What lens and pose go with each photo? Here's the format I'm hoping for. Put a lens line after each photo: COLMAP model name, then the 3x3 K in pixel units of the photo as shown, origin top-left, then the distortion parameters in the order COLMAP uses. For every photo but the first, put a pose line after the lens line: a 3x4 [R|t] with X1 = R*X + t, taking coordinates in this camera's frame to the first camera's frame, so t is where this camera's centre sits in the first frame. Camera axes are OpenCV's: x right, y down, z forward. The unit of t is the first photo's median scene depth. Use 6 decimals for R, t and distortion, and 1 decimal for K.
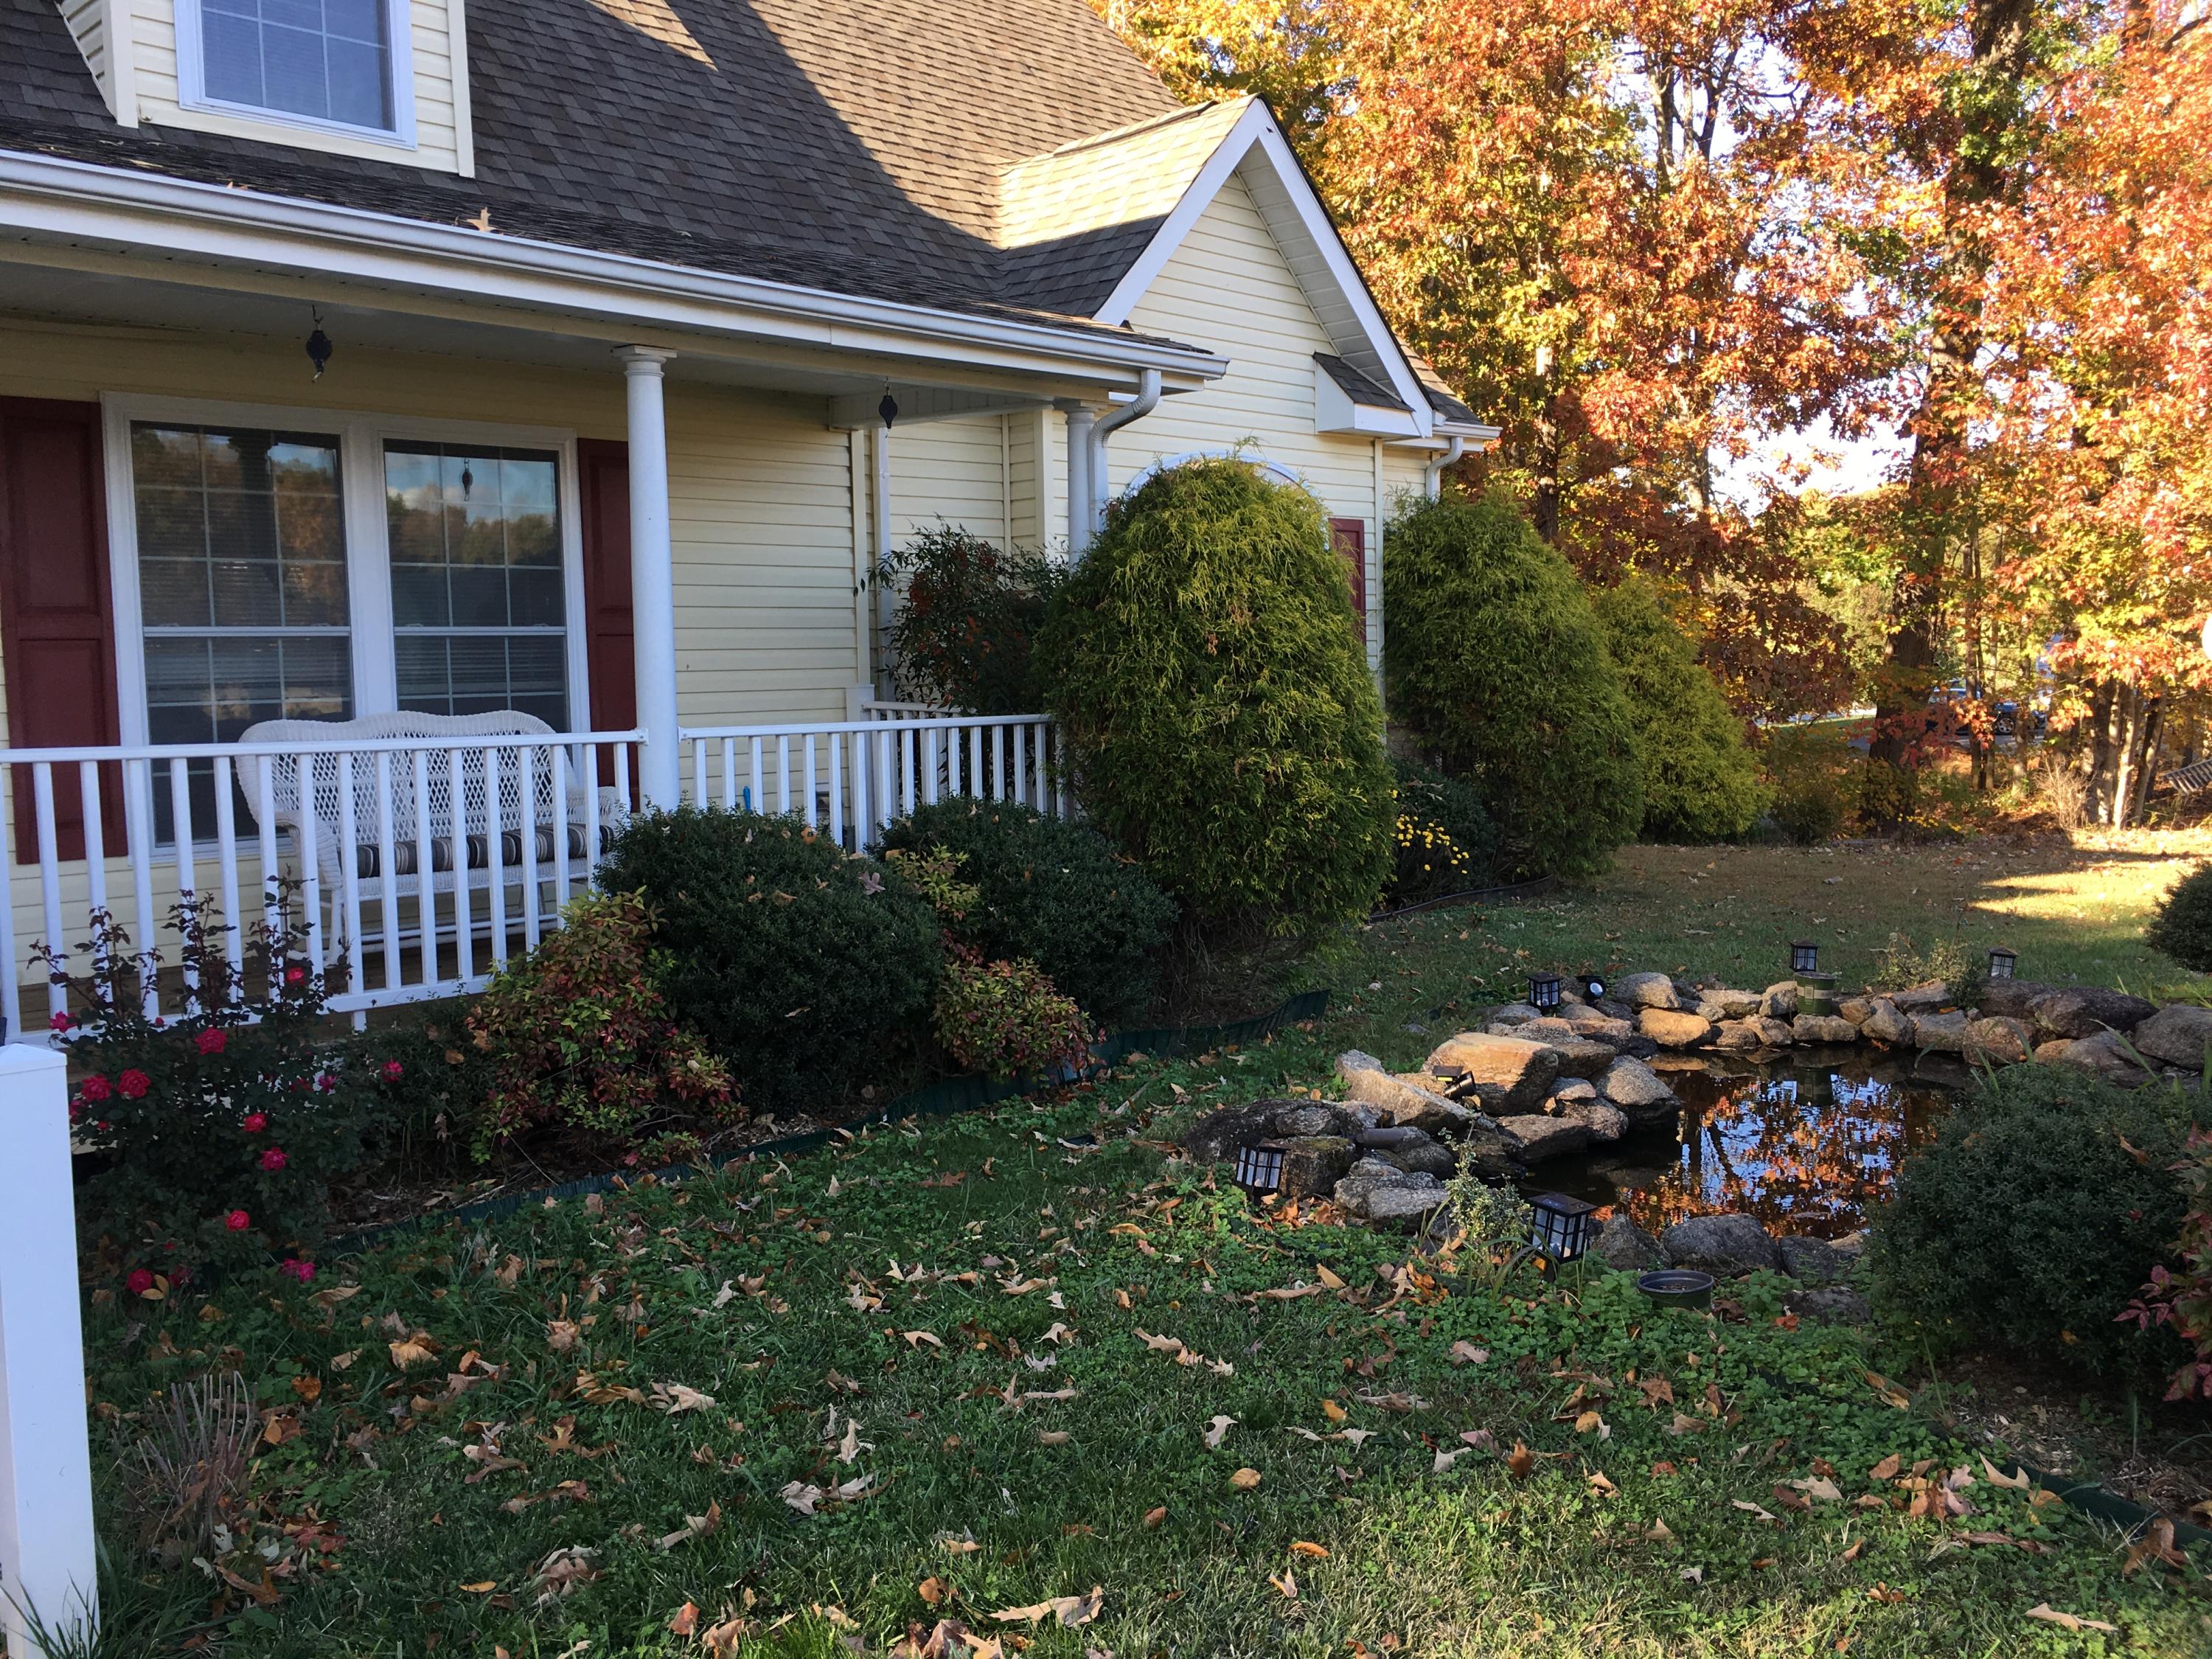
lens RADIAL K [[1816.7, 0, 1106.0], [0, 1816.7, 829.5], [0, 0, 1]] dist [0.008000, -0.001766]
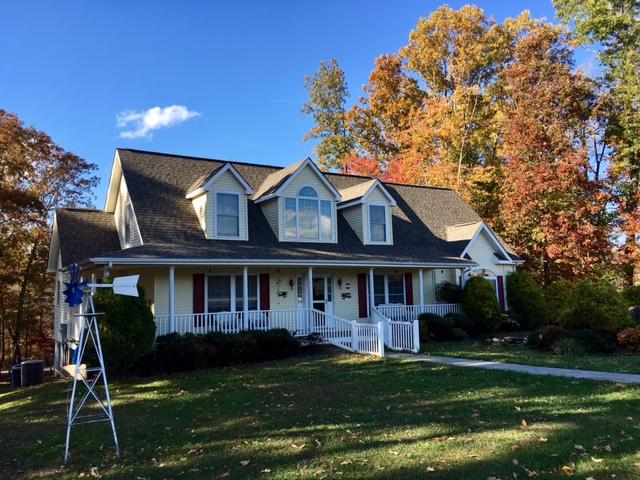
lens RADIAL K [[525.6, 0, 320.0], [0, 525.6, 240.0], [0, 0, 1]] dist [0.008000, -0.001766]
pose [[0.969990, -0.029853, -0.241303, -0.047576], [-0.016418, 0.982127, -0.187502, 0.090285], [0.242588, 0.185837, 0.952164, -1.215187]]
